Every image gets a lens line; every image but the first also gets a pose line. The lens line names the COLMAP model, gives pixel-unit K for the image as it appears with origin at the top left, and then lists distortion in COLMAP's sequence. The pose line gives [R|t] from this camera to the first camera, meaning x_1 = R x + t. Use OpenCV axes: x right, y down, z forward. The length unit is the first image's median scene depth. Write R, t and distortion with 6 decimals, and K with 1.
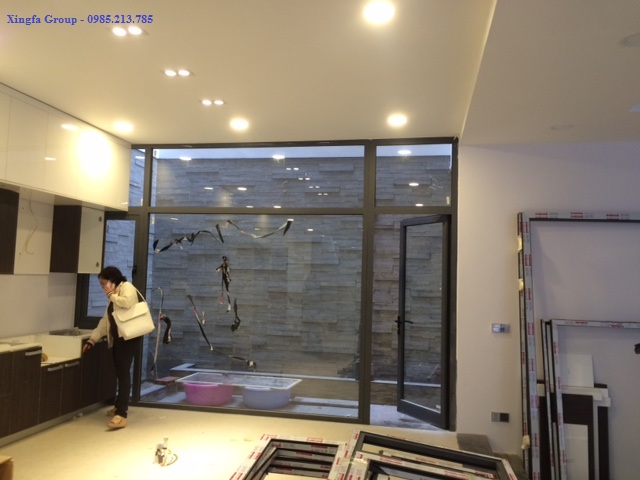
lens RADIAL K [[555.4, 0, 318.0], [0, 555.4, 238.6], [0, 0, 1]] dist [0.067223, -0.072030]
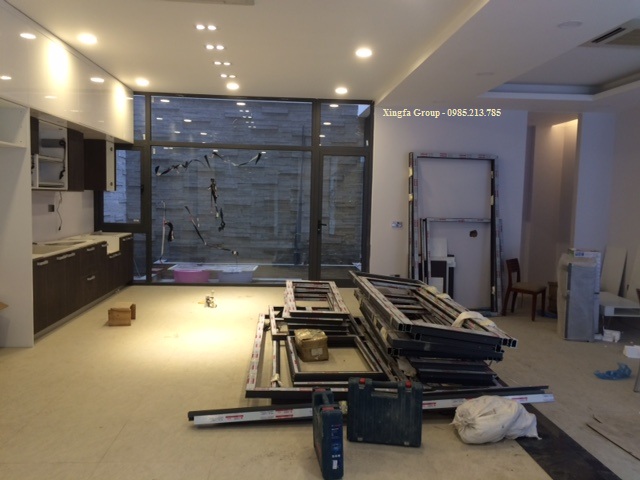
lens RADIAL K [[555.4, 0, 321.2], [0, 555.4, 240.9], [0, 0, 1]] dist [0.067223, -0.072030]
pose [[0.964408, -0.026168, 0.263119, -0.294394], [-0.014761, 0.988211, 0.152382, -0.033043], [-0.264005, -0.150843, 0.952653, -0.459466]]
